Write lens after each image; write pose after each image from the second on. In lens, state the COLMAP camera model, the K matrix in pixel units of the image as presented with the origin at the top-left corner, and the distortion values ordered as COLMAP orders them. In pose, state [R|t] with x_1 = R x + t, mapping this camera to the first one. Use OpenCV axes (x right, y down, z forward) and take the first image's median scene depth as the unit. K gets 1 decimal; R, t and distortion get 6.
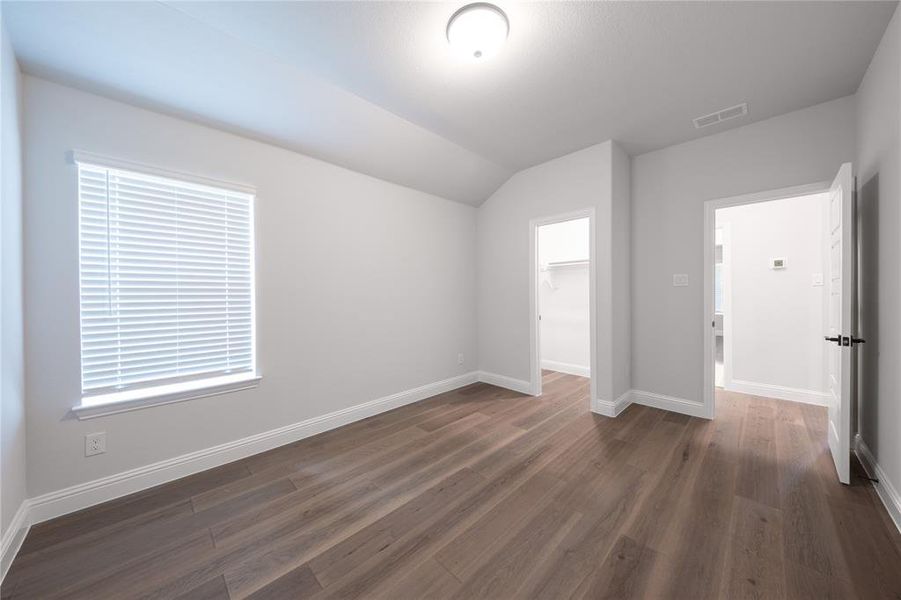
lens RADIAL K [[305.2, 0, 446.5], [0, 305.2, 293.9], [0, 0, 1]] dist [0.056464, -0.027956]
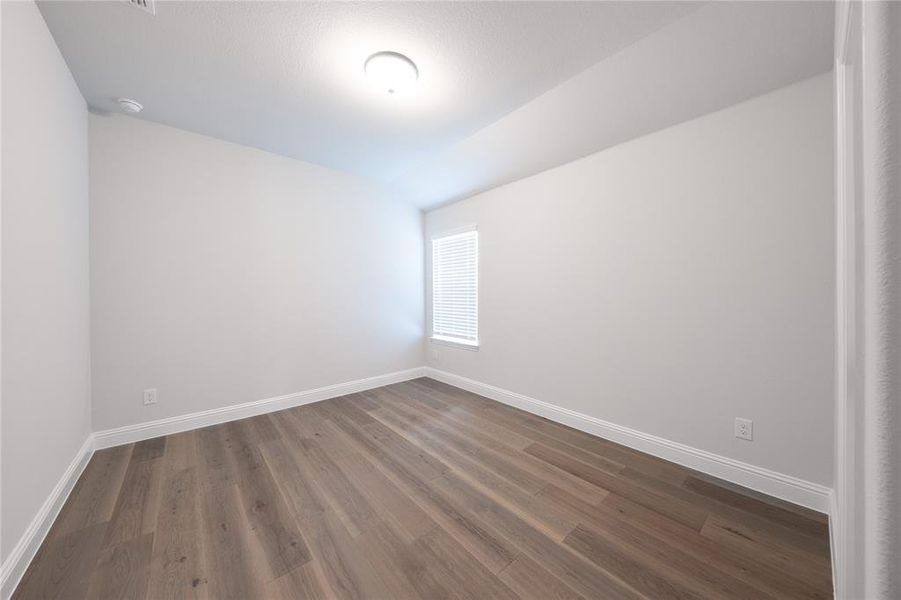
lens RADIAL K [[305.2, 0, 446.5], [0, 305.2, 293.9], [0, 0, 1]] dist [0.056464, -0.027956]
pose [[-0.067757, 0.007007, -0.997677, 1.168264], [0.003334, 0.999971, 0.006796, -0.003790], [0.997696, -0.002866, -0.067779, 1.183577]]
